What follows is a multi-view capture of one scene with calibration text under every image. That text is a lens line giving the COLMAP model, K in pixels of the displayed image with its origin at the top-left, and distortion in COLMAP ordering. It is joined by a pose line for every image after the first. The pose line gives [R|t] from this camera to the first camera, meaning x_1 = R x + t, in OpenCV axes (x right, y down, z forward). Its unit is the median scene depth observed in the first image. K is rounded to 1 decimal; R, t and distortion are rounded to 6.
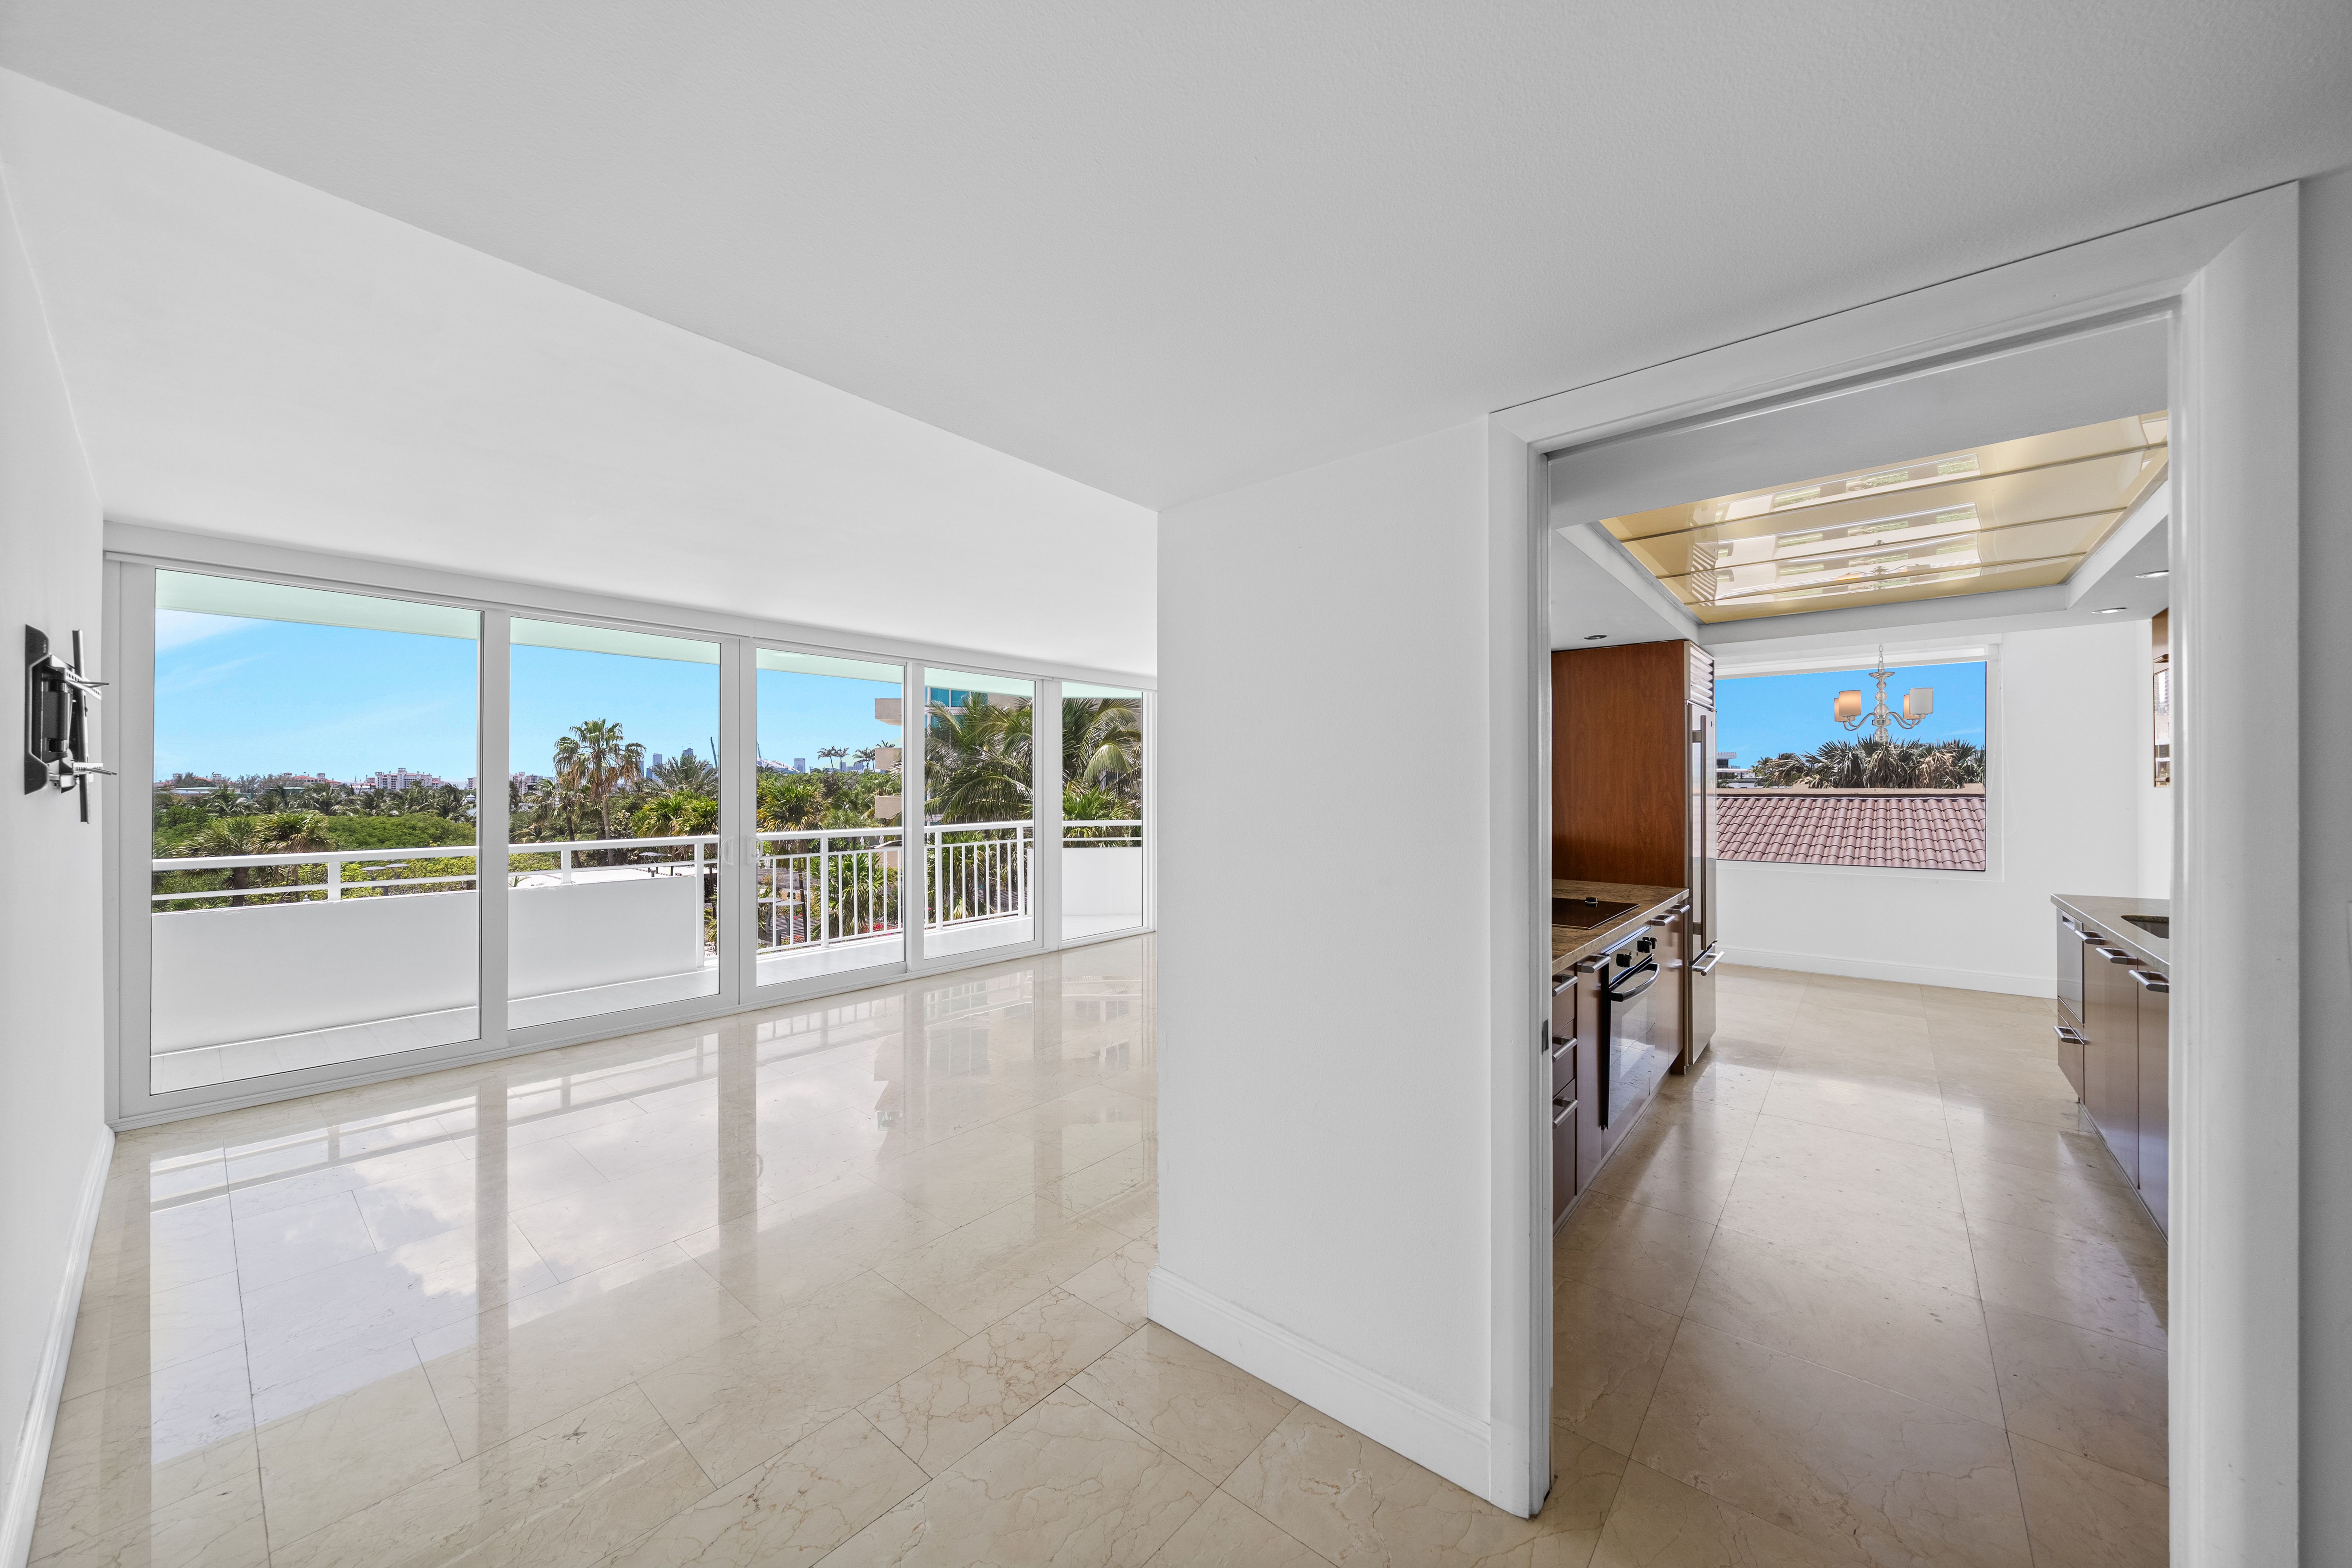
lens RADIAL K [[835.3, 0, 1177.8], [0, 835.3, 790.3], [0, 0, 1]] dist [-0.000186, 0.000083]
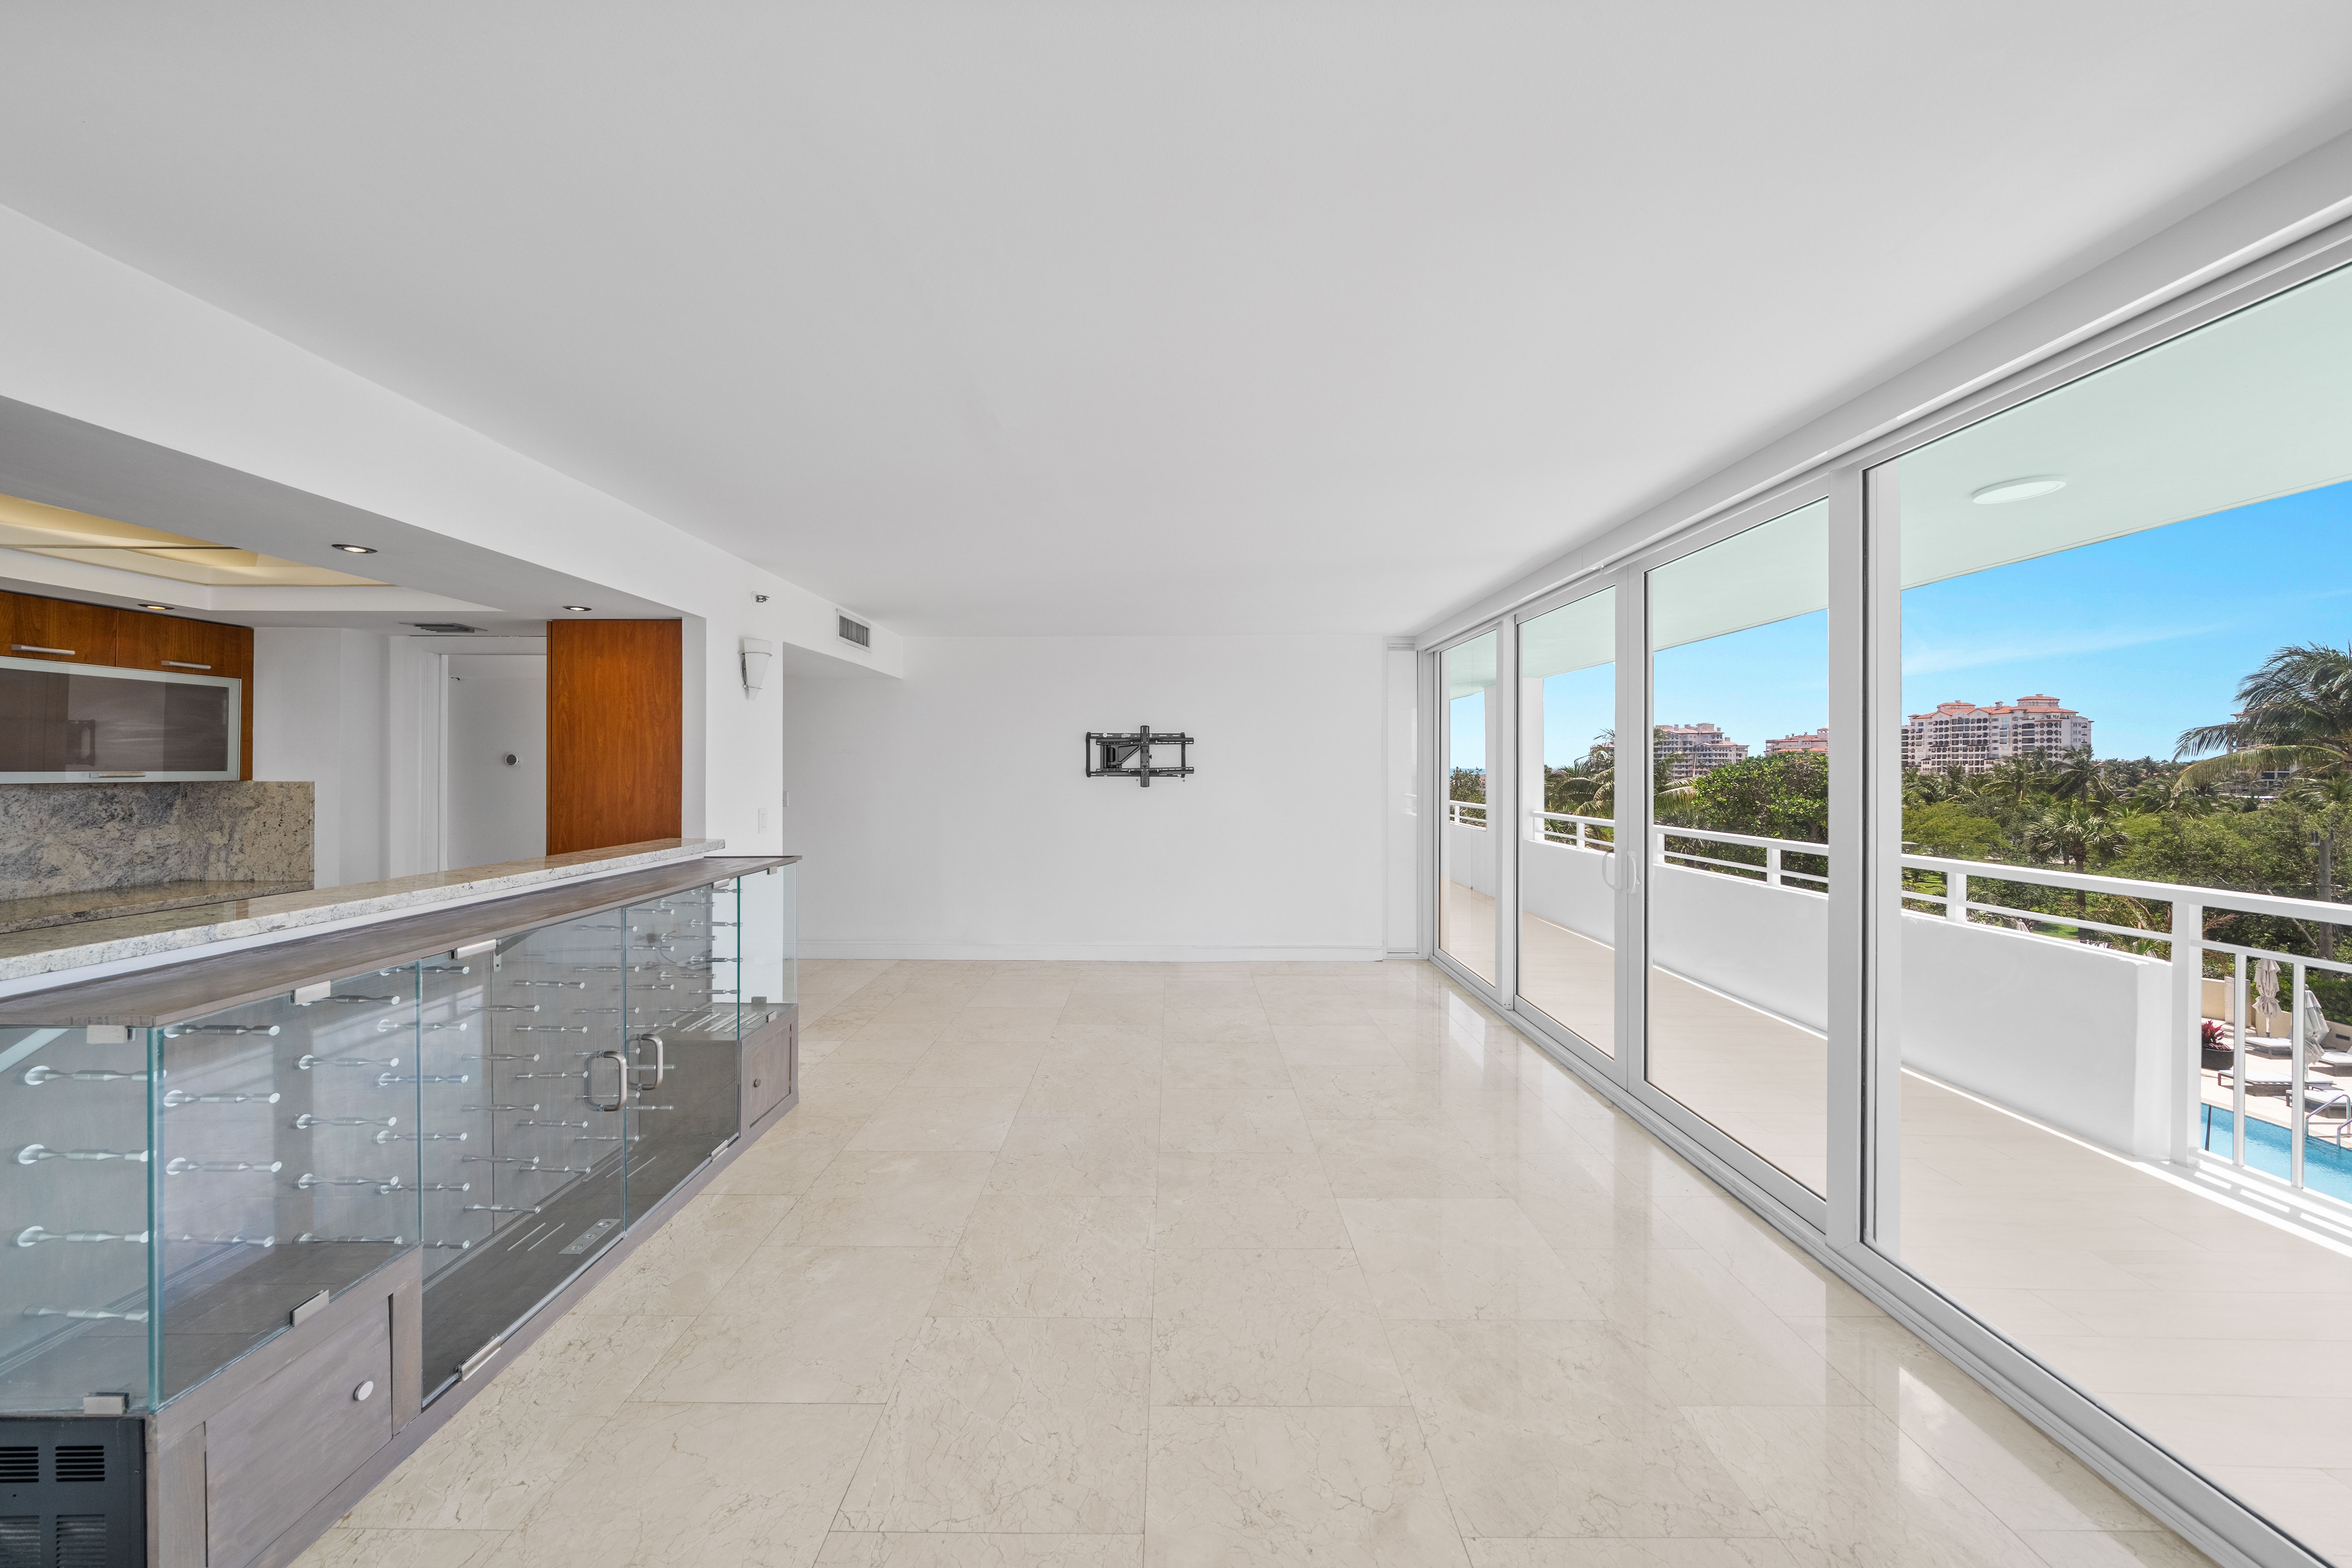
lens RADIAL K [[811.1, 0, 1166.0], [0, 811.1, 762.5], [0, 0, 1]] dist [-0.000857, 0.000063]
pose [[-0.767460, -0.002415, -0.641092, 0.038057], [-0.001055, 0.999996, -0.002504, -0.002987], [0.641096, -0.001245, -0.767460, 0.234334]]
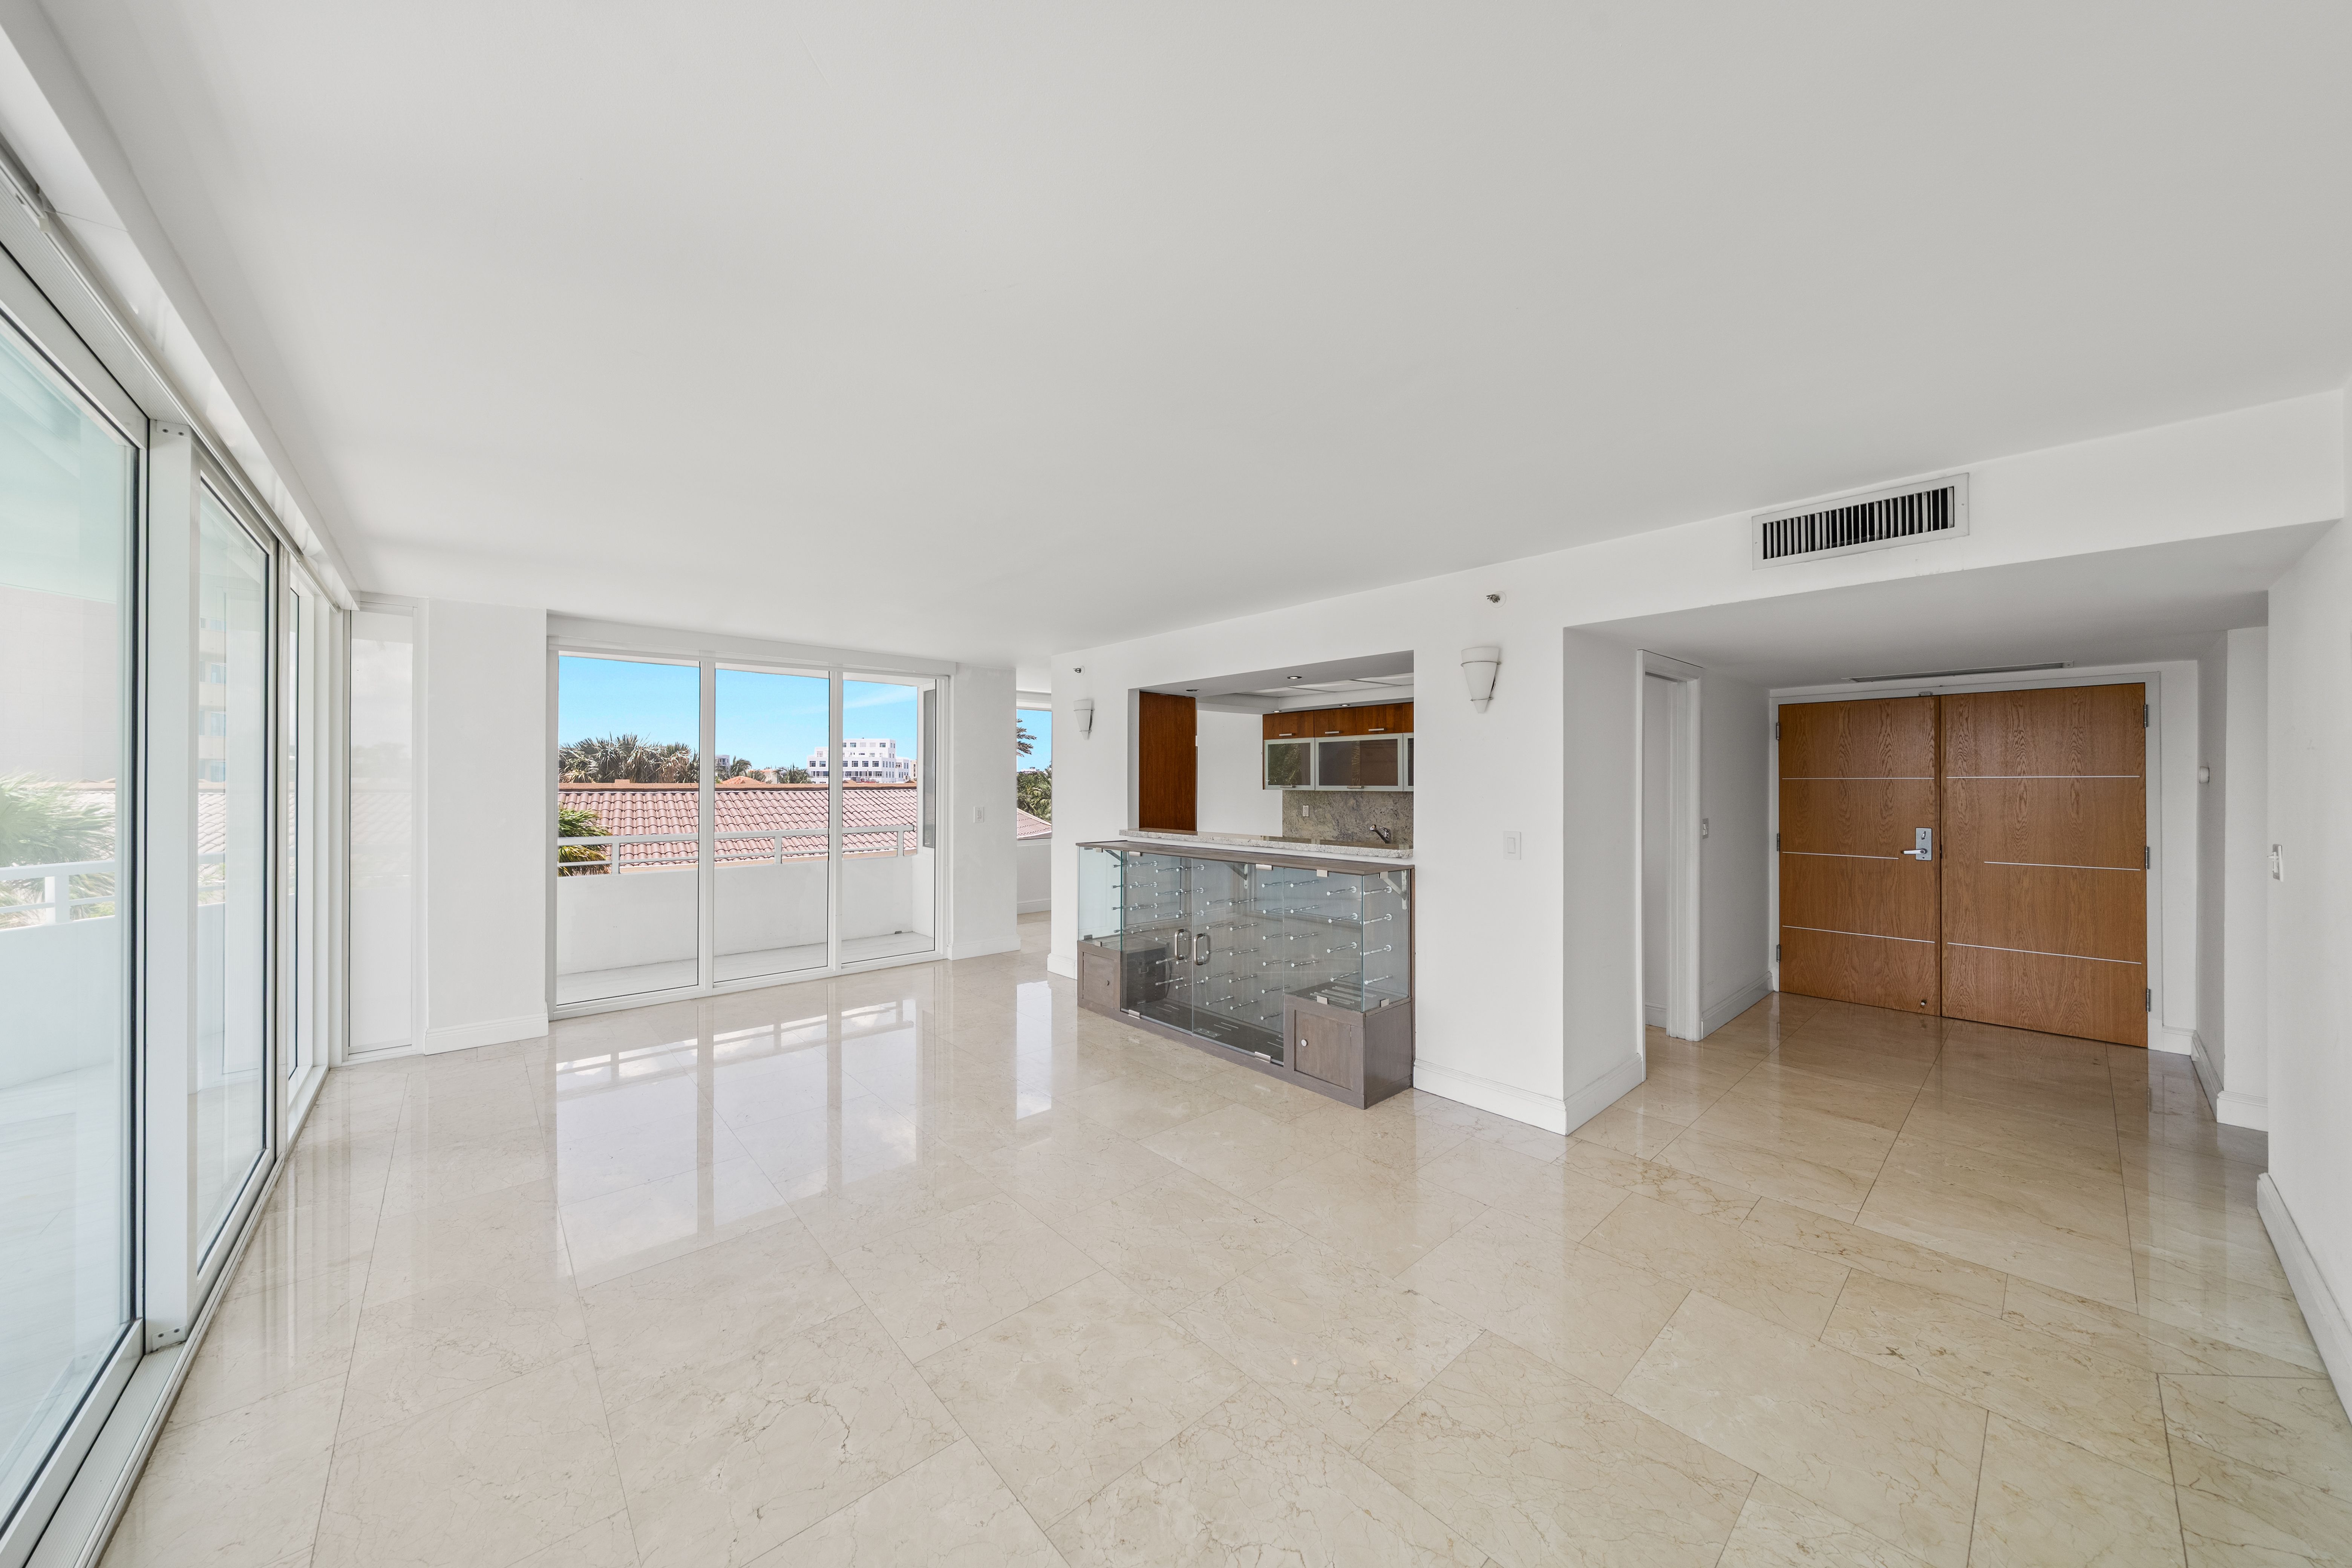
lens RADIAL K [[794.9, 0, 1159.4], [0, 794.9, 775.1], [0, 0, 1]] dist [-0.000741, -0.000175]
pose [[0.151665, 0.010324, 0.988378, -0.125747], [-0.000261, 0.999946, -0.010405, -0.002688], [-0.988432, 0.001320, 0.151660, 0.116907]]
